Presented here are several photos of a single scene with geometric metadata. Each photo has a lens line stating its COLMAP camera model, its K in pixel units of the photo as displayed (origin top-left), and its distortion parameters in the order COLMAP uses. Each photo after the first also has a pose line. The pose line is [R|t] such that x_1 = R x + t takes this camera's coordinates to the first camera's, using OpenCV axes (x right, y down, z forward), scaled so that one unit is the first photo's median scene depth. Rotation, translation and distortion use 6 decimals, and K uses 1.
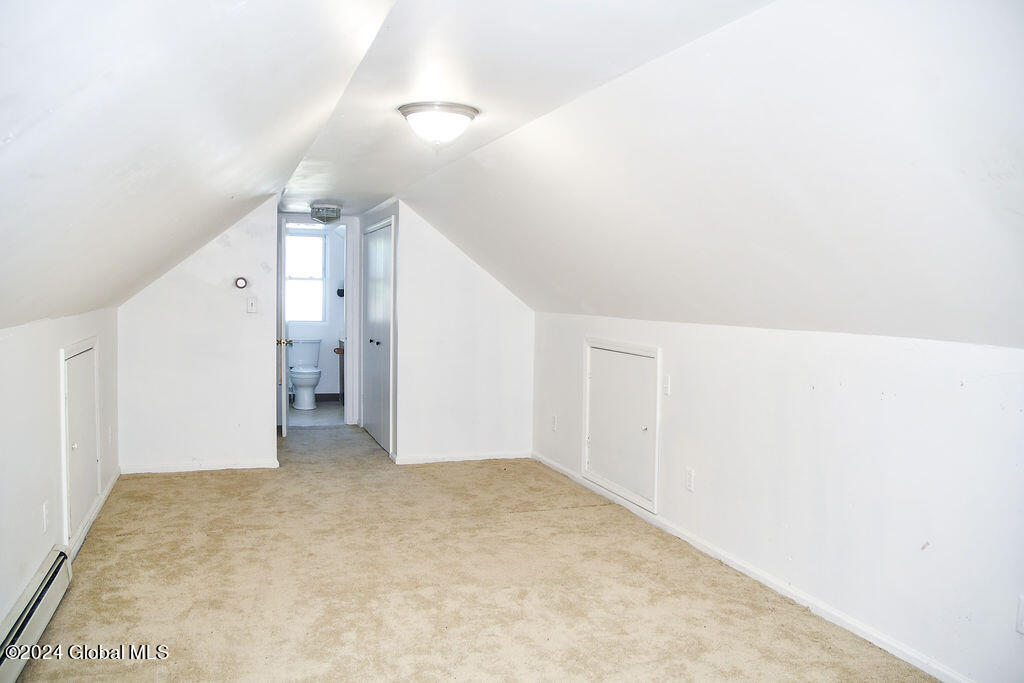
lens RADIAL K [[795.4, 0, 510.8], [0, 795.4, 367.2], [0, 0, 1]] dist [-0.147317, 0.174122]
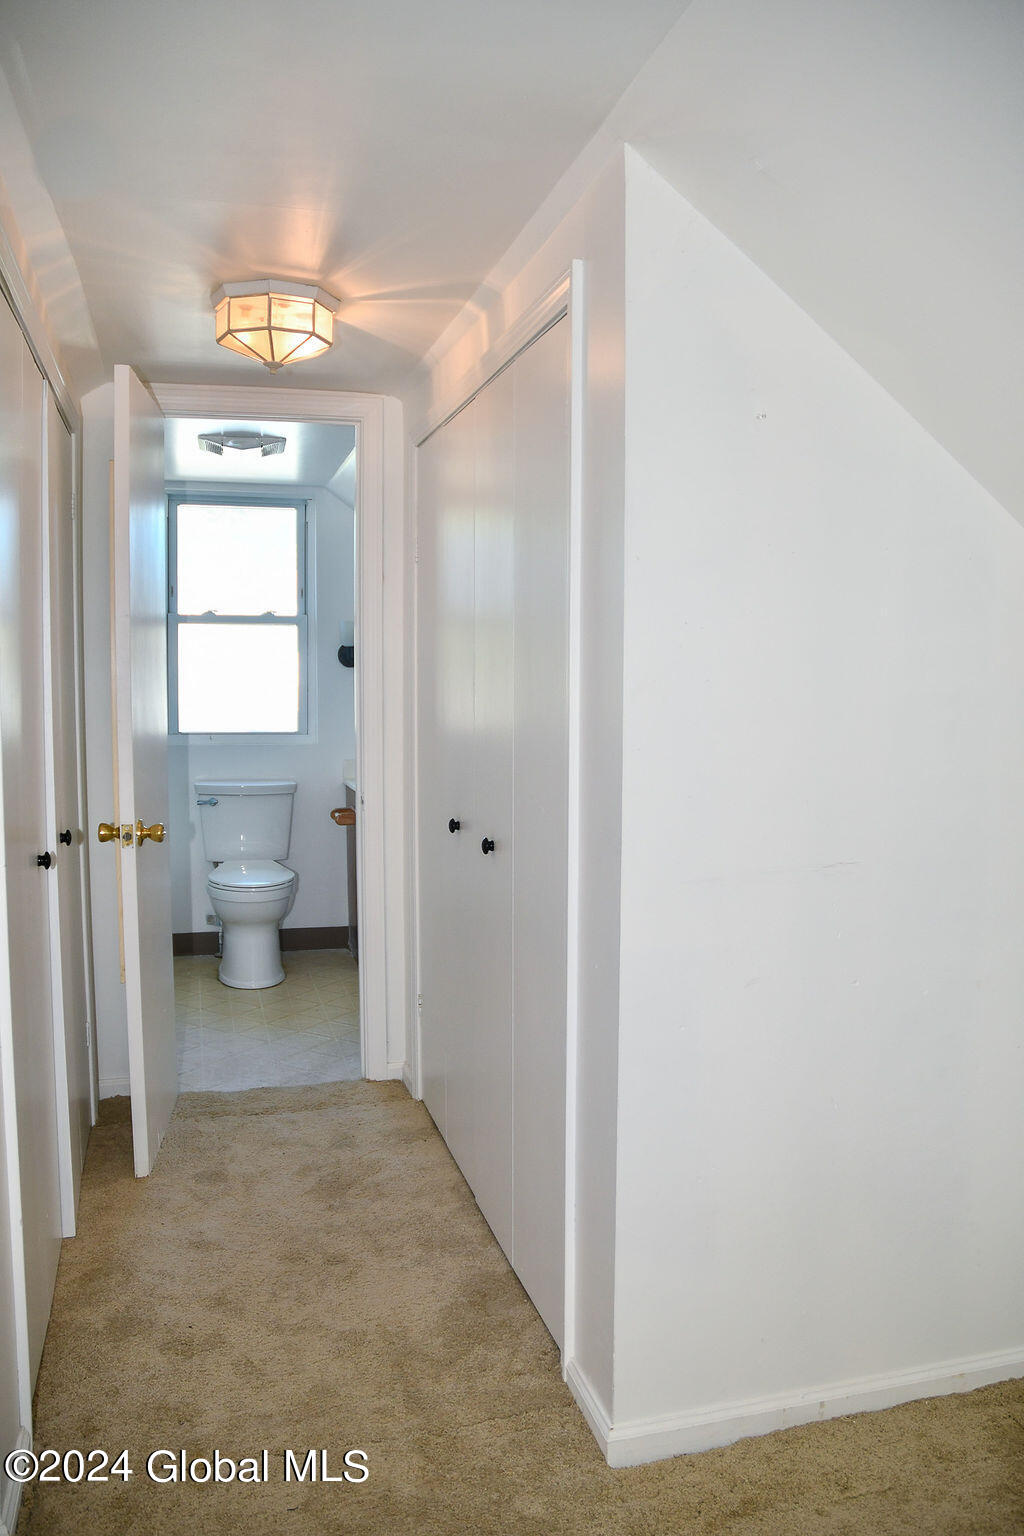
lens RADIAL K [[1193.1, 0, 512.0], [0, 1193.1, 768.0], [0, 0, 1]] dist [-0.147317, 0.174122]
pose [[0.996530, -0.009038, -0.082746, -0.098991], [0.007971, 0.999881, -0.013220, -0.036261], [0.082856, 0.012515, 0.996483, 0.478967]]
